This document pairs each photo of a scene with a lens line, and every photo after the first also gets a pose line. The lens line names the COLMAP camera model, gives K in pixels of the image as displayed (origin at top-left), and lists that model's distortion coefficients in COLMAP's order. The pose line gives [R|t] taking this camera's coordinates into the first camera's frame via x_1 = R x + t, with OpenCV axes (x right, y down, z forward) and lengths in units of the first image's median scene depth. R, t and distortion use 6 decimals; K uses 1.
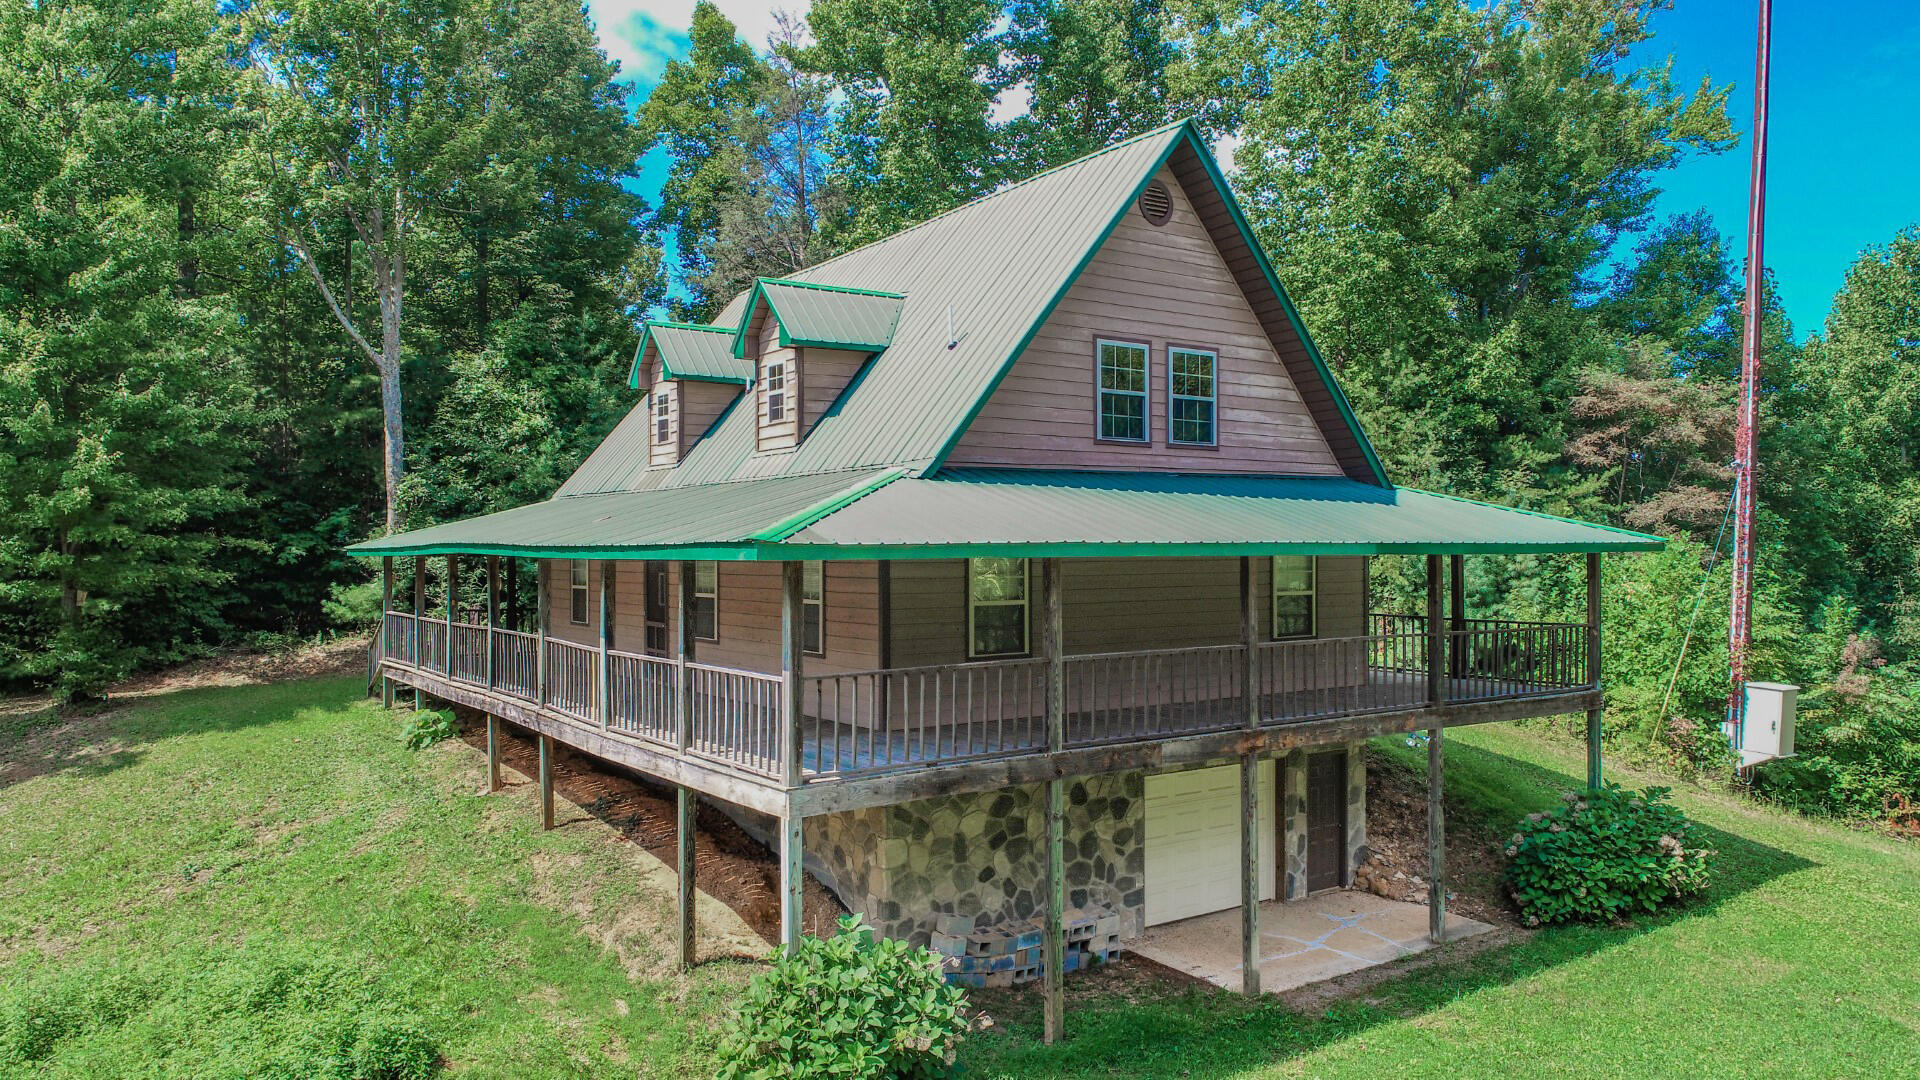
lens RADIAL K [[1285.9, 0, 919.9], [0, 1285.9, 545.0], [0, 0, 1]] dist [-0.003171, 0.003345]
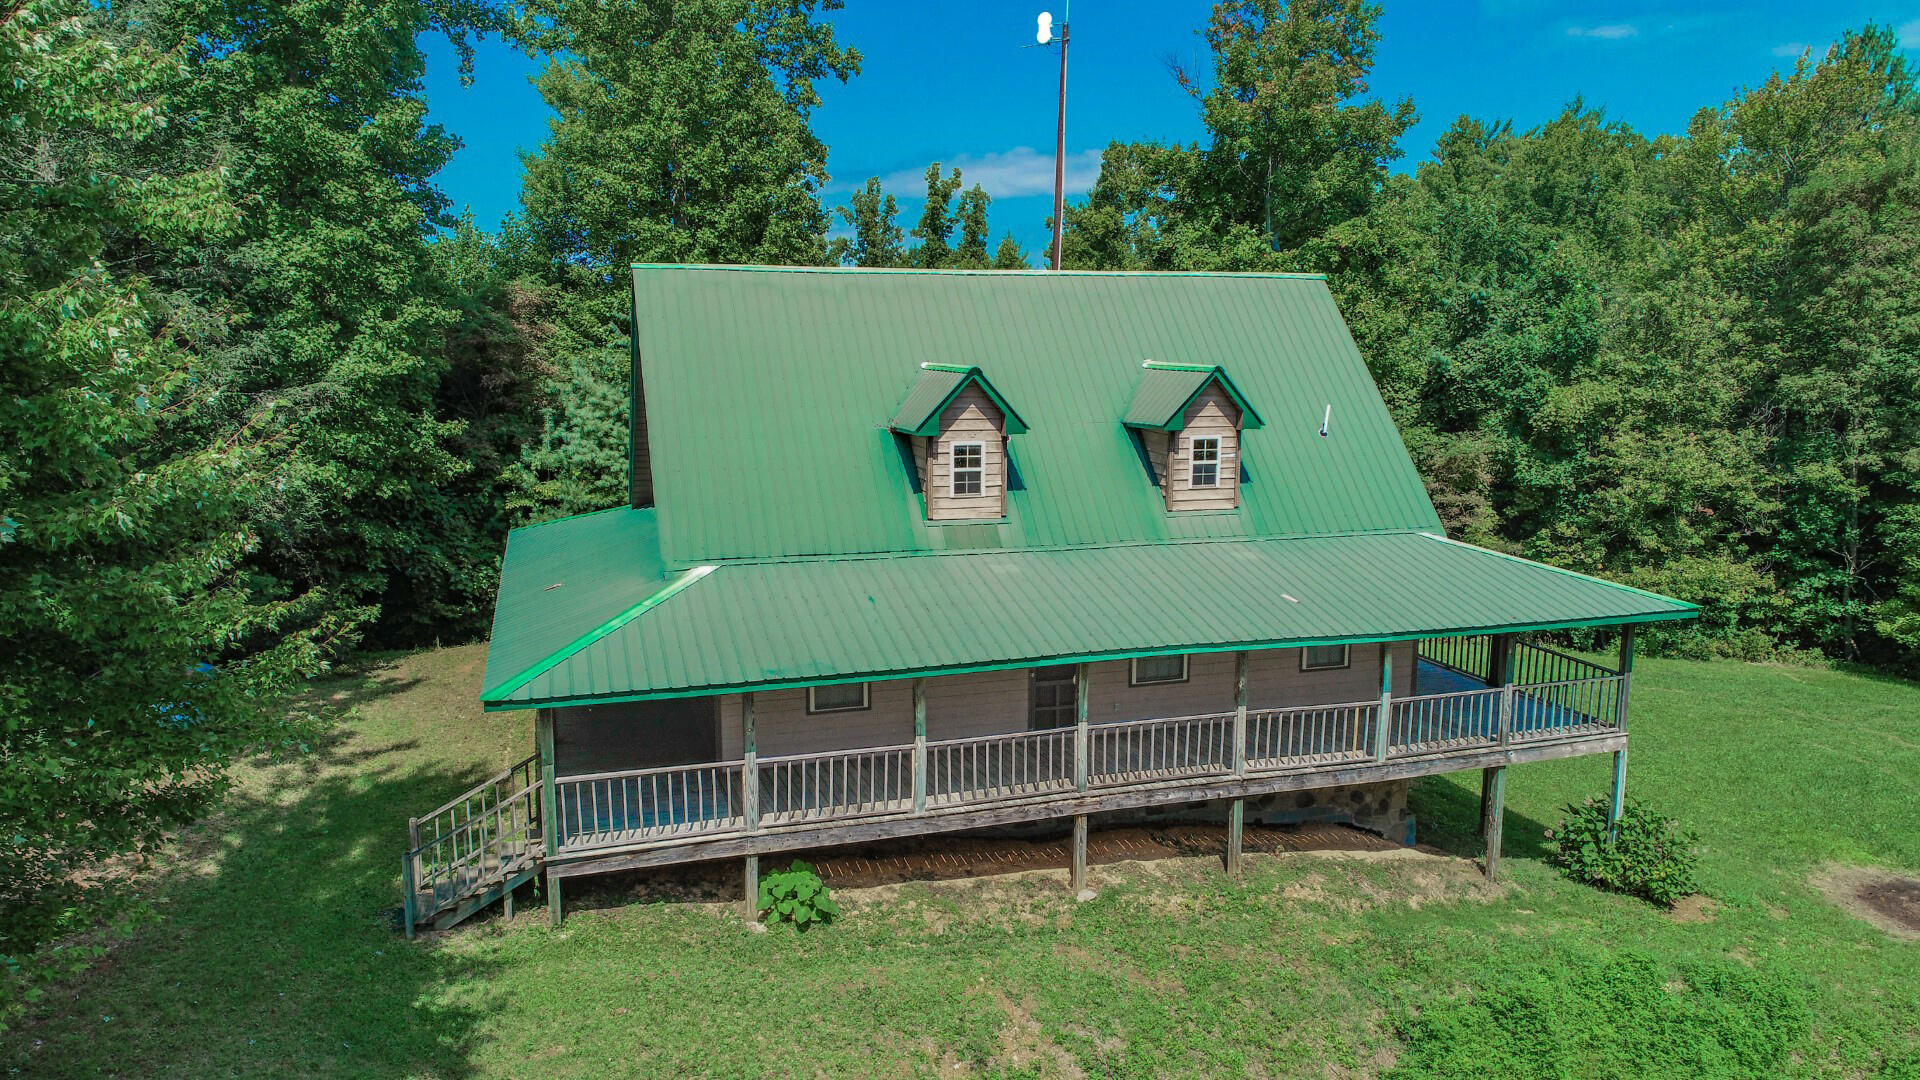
lens RADIAL K [[1285.9, 0, 957.8], [0, 1285.9, 545.6], [0, 0, 1]] dist [-0.003171, 0.003345]
pose [[0.294622, -0.144231, 0.944667, -1.099473], [-0.005795, 0.988257, 0.152693, -0.187458], [-0.955596, -0.050461, 0.290326, 0.735764]]
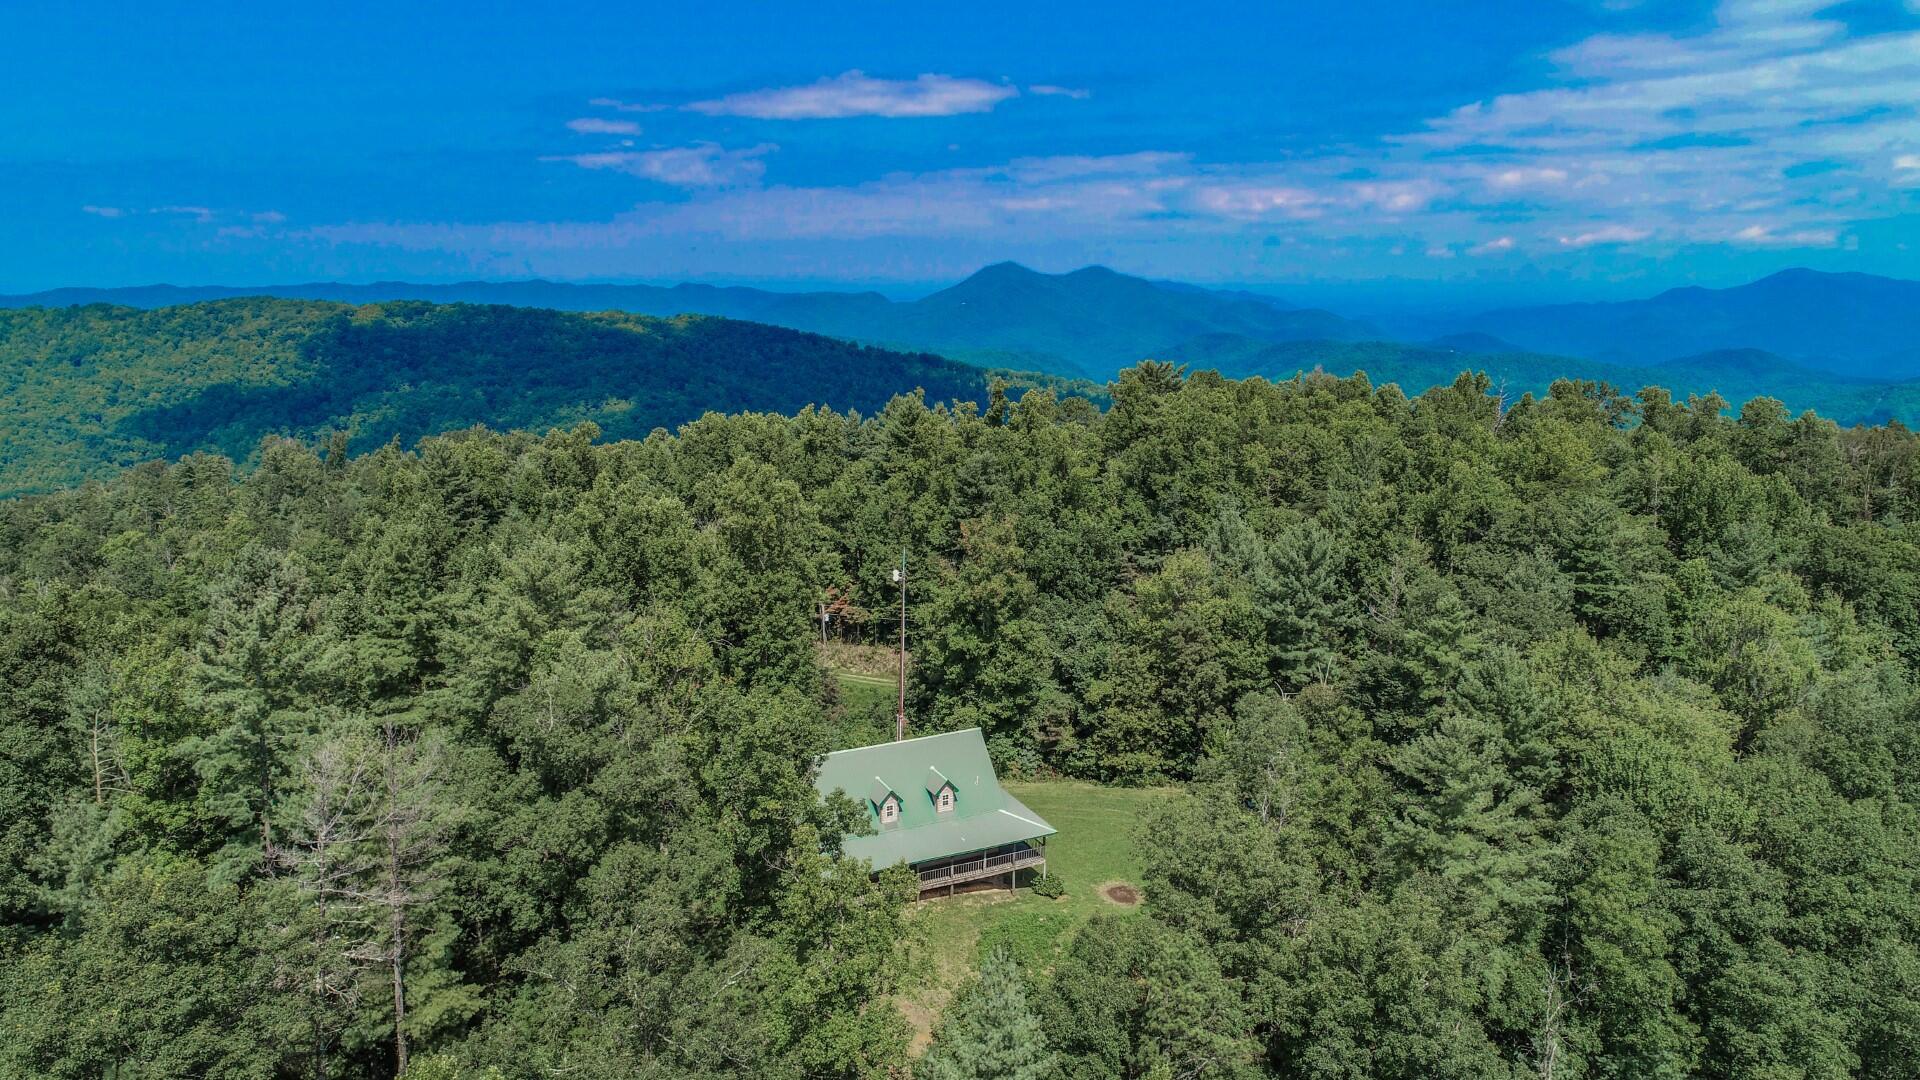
lens RADIAL K [[1285.9, 0, 952.4], [0, 1285.9, 549.2], [0, 0, 1]] dist [-0.003171, 0.003345]
pose [[0.159280, -0.210299, 0.964575, -3.895218], [-0.006506, 0.976803, 0.214040, -1.768410], [-0.987212, -0.040368, 0.154217, 0.221214]]
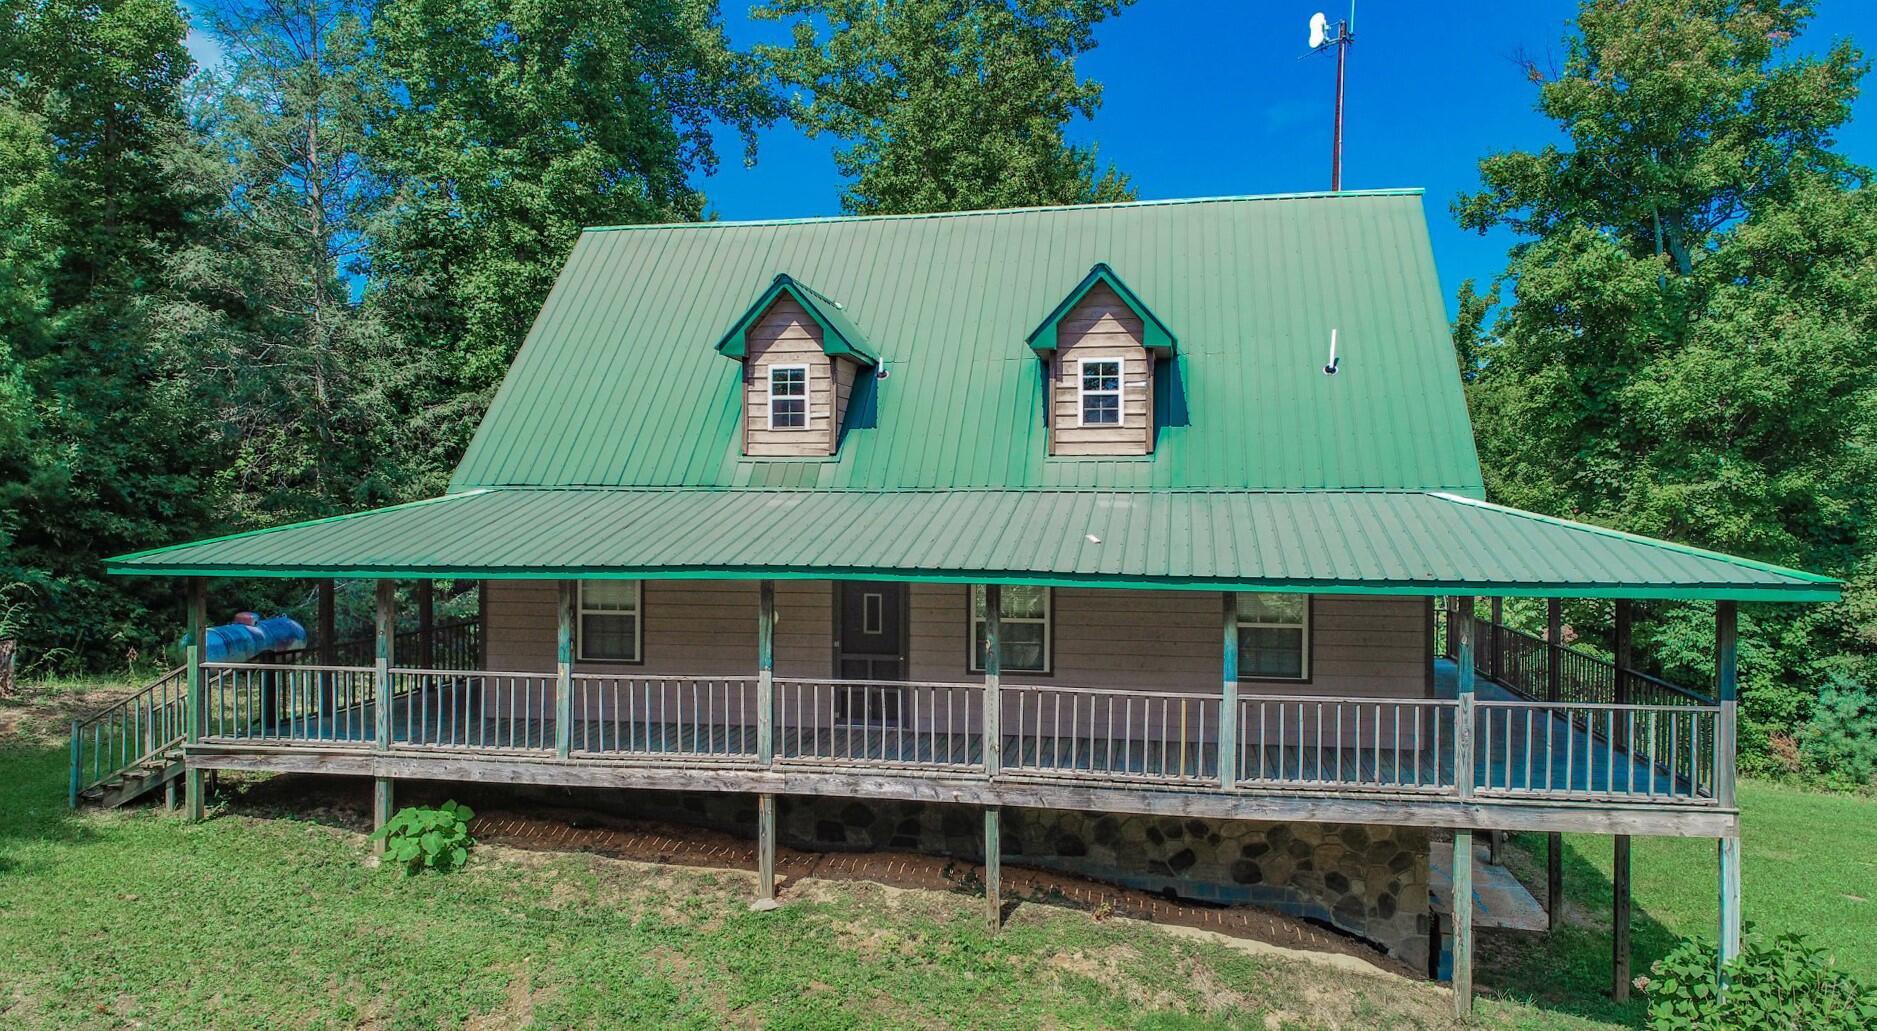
lens RADIAL K [[1283.5, 0, 939.6], [0, 1283.5, 521.9], [0, 0, 1]] dist [-0.000400, -0.002039]
pose [[0.716866, 0.004801, 0.697194, -0.692995], [-0.009464, 0.999951, 0.002846, -0.024995], [-0.697147, -0.008639, 0.716877, 0.365437]]
